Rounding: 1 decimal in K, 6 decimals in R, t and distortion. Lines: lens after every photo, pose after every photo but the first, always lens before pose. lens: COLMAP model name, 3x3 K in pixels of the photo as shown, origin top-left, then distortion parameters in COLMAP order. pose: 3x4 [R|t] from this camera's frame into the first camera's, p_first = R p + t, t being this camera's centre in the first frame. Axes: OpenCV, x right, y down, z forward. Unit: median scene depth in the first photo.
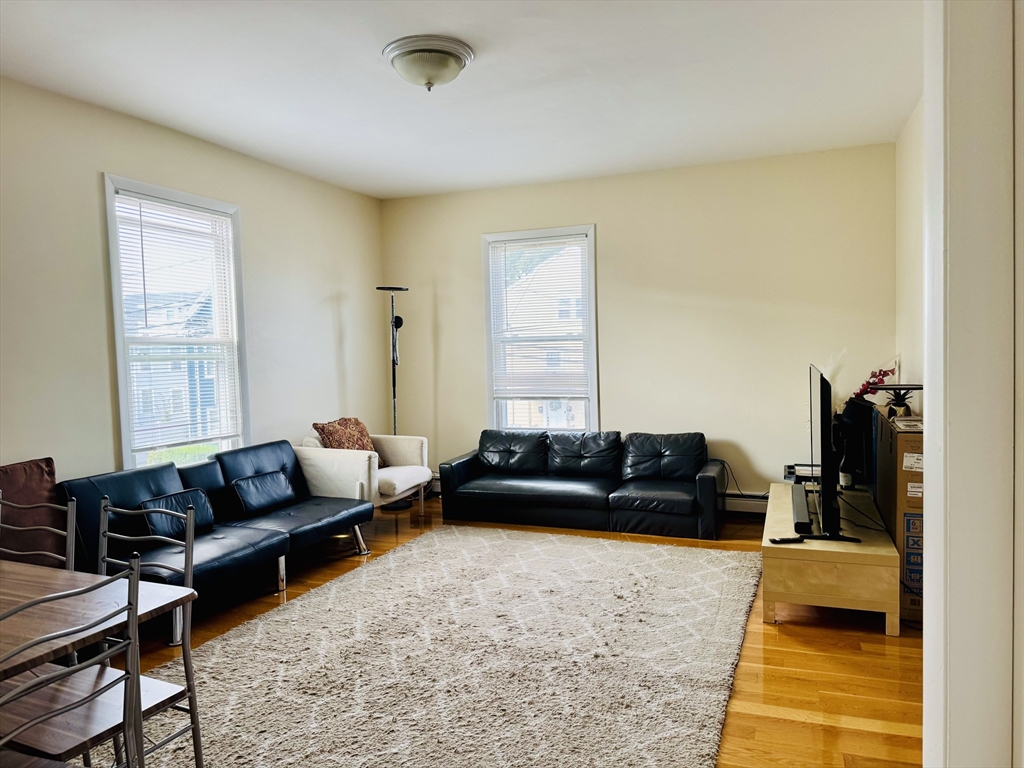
lens RADIAL K [[720.2, 0, 512.1], [0, 720.2, 379.3], [0, 0, 1]] dist [0.054748, -0.076508]
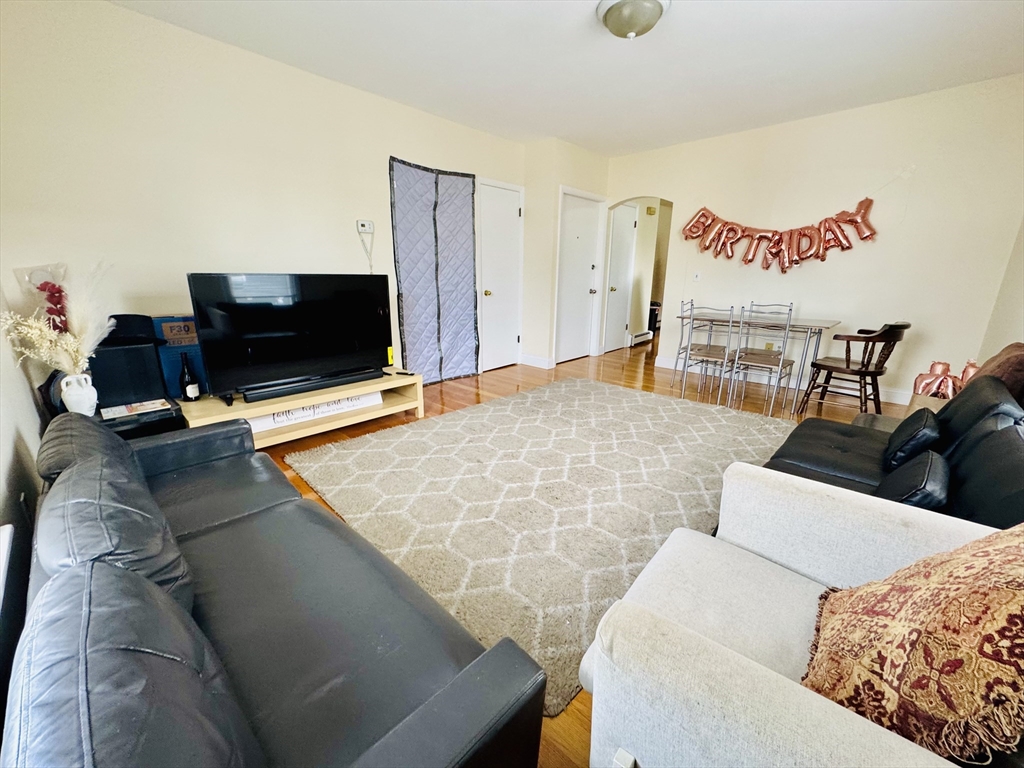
lens RADIAL K [[408.5, 0, 508.4], [0, 408.5, 383.1], [0, 0, 1]] dist [-0.004546, -0.000210]
pose [[-0.925137, -0.080998, 0.370892, -0.154869], [0.032136, 0.956758, 0.289103, -0.023370], [-0.378270, 0.279379, -0.882530, 1.274799]]
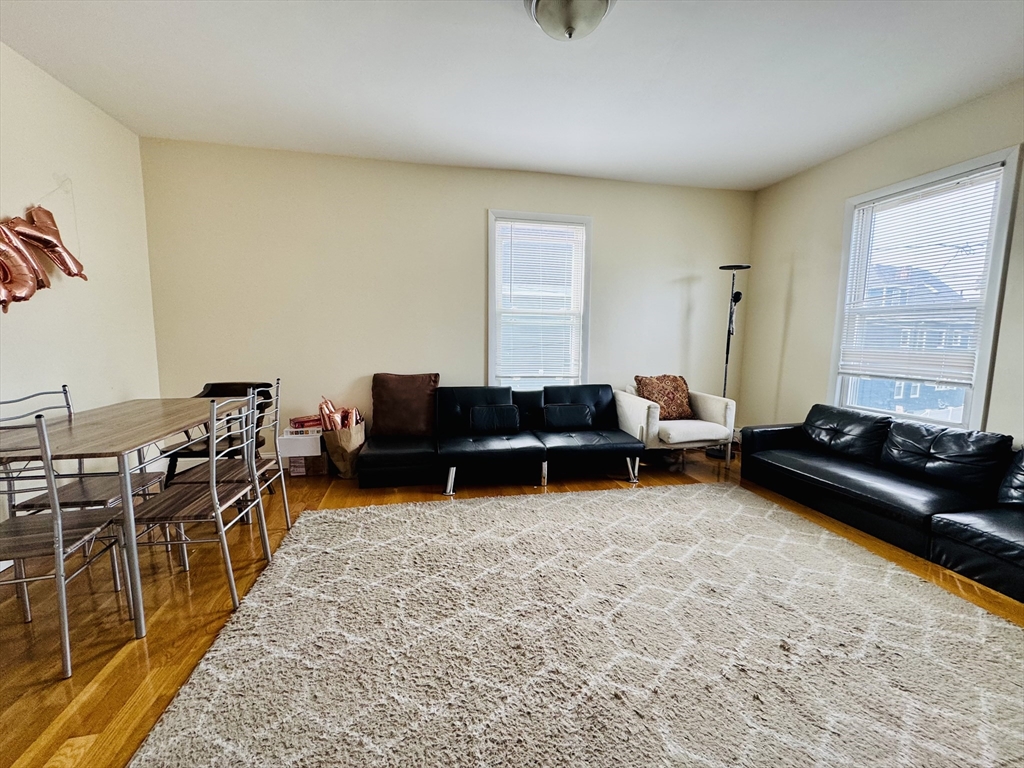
lens RADIAL K [[408.5, 0, 508.4], [0, 408.5, 383.4], [0, 0, 1]] dist [-0.004546, -0.000210]
pose [[0.546925, 0.126939, -0.827502, 0.236763], [-0.057228, 0.991795, 0.114317, 0.003021], [0.835223, -0.015167, 0.549702, 0.423947]]
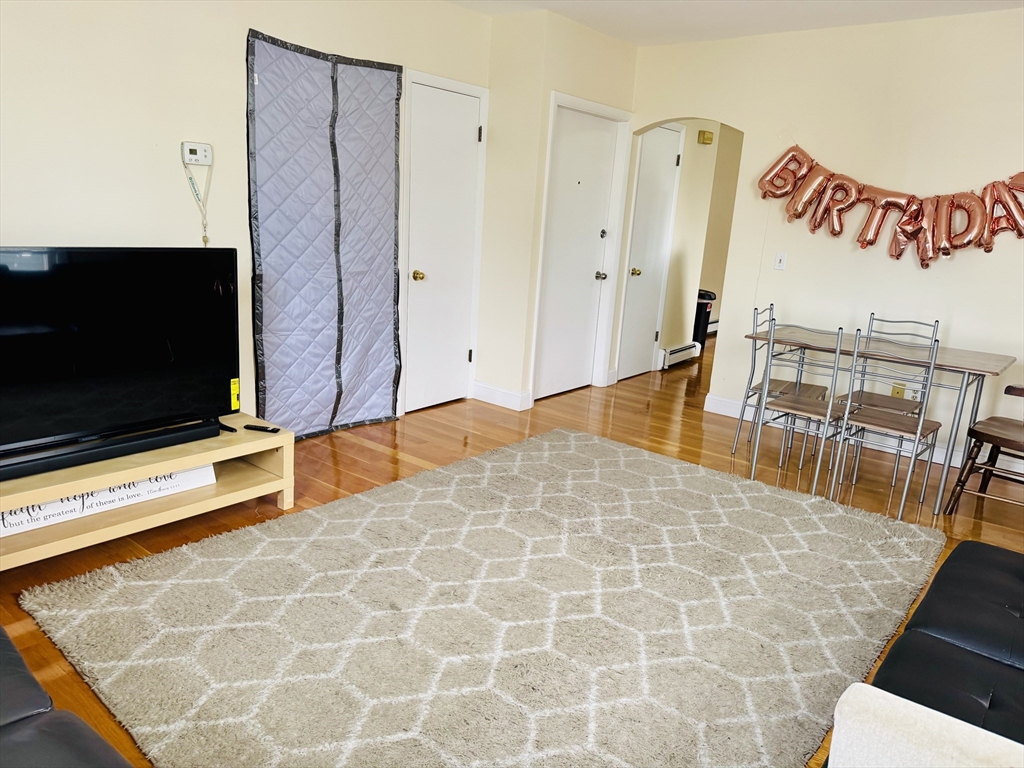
lens RADIAL K [[720.2, 0, 503.2], [0, 720.2, 381.9], [0, 0, 1]] dist [0.054748, -0.076508]
pose [[-0.948621, -0.103838, 0.298891, -0.142632], [-0.022795, 0.964591, 0.262763, -0.067316], [-0.315592, 0.242450, -0.917398, 1.259333]]
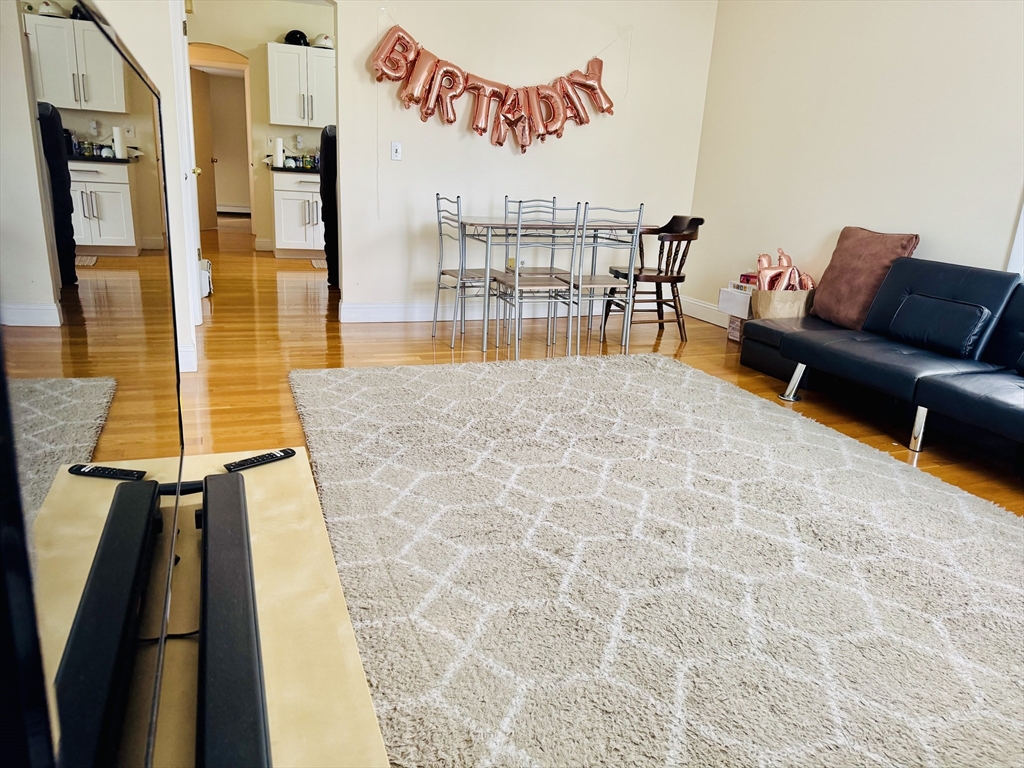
lens RADIAL K [[720.2, 0, 504.9], [0, 720.2, 382.1], [0, 0, 1]] dist [0.054748, -0.076508]
pose [[-0.753001, 0.172815, -0.634921, 0.399841], [-0.055101, 0.944948, 0.322547, 0.000640], [0.655708, 0.277863, -0.702025, 1.035411]]
